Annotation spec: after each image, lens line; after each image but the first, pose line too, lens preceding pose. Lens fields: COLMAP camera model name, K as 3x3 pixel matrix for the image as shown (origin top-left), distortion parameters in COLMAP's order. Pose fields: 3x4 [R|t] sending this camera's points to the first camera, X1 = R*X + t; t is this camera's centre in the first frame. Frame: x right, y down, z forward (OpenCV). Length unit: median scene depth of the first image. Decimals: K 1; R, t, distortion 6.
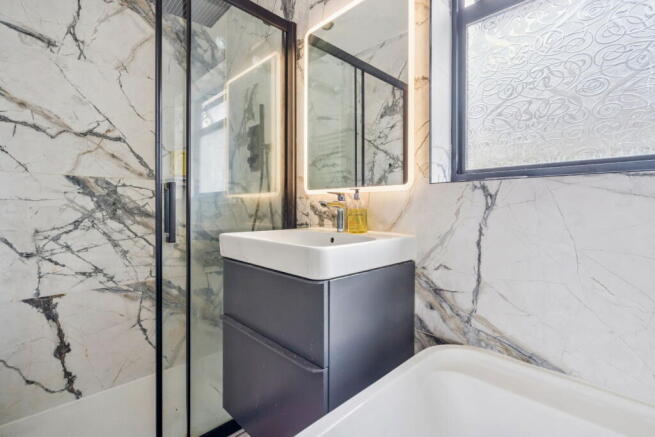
lens RADIAL K [[301.5, 0, 334.9], [0, 301.5, 208.9], [0, 0, 1]] dist [0.001803, 0.000127]
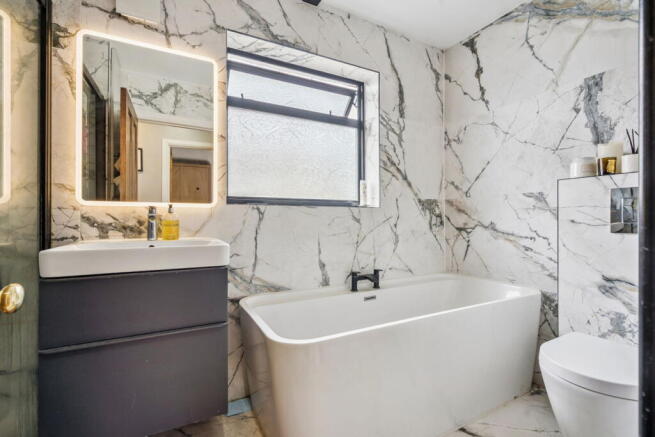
lens RADIAL K [[301.5, 0, 327.6], [0, 301.5, 218.2], [0, 0, 1]] dist [0.001803, 0.000127]
pose [[0.307059, -0.002581, 0.951687, -1.030670], [0.000983, 0.999997, 0.002395, -0.012957], [-0.951690, 0.000200, 0.307061, 0.004488]]
